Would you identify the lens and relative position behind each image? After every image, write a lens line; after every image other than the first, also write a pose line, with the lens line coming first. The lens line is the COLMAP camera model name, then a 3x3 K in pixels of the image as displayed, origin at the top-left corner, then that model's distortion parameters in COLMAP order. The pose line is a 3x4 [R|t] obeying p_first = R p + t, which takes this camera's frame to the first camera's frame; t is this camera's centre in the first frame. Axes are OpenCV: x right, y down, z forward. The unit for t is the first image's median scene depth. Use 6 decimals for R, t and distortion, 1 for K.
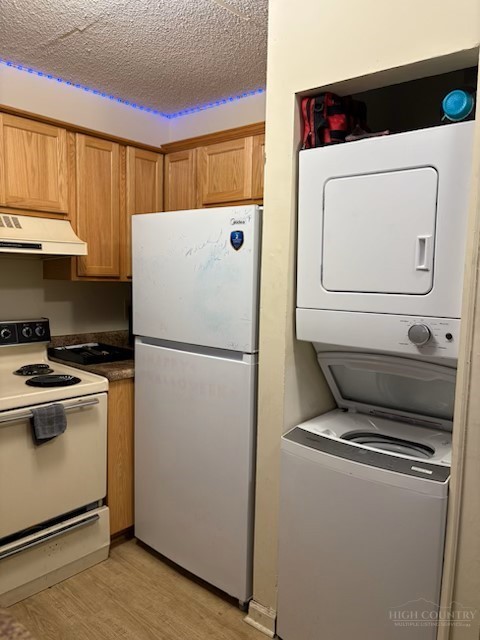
lens RADIAL K [[496.9, 0, 241.7], [0, 496.9, 331.8], [0, 0, 1]] dist [0.018520, -0.001184]
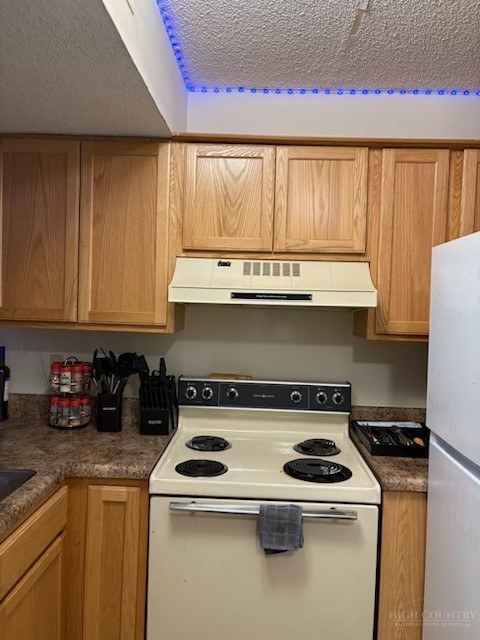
lens RADIAL K [[486.0, 0, 253.7], [0, 486.0, 323.7], [0, 0, 1]] dist [0.062337, -0.077483]
pose [[0.631703, 0.024646, -0.774819, 0.134887], [-0.104538, 0.993073, -0.053641, -0.071298], [0.768130, 0.114883, 0.629904, 0.409891]]
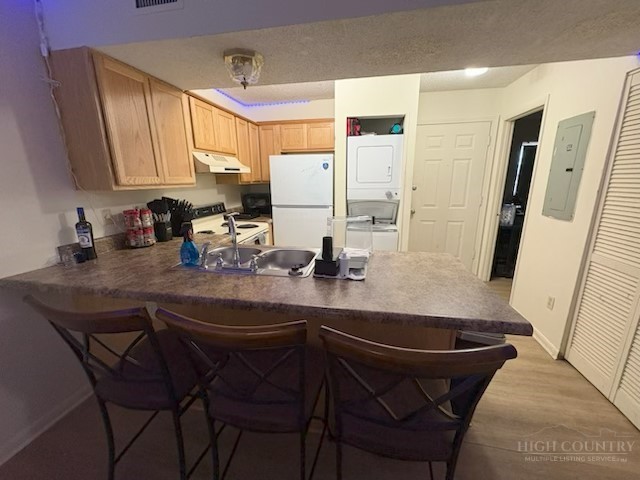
lens RADIAL K [[254.0, 0, 320.0], [0, 254.0, 240.0], [0, 0, 1]] dist [0.000580, -0.000055]
pose [[0.862852, -0.152542, 0.481889, -0.650805], [0.087036, 0.983973, 0.155634, 0.002126], [-0.497906, -0.092347, 0.862300, -0.231706]]
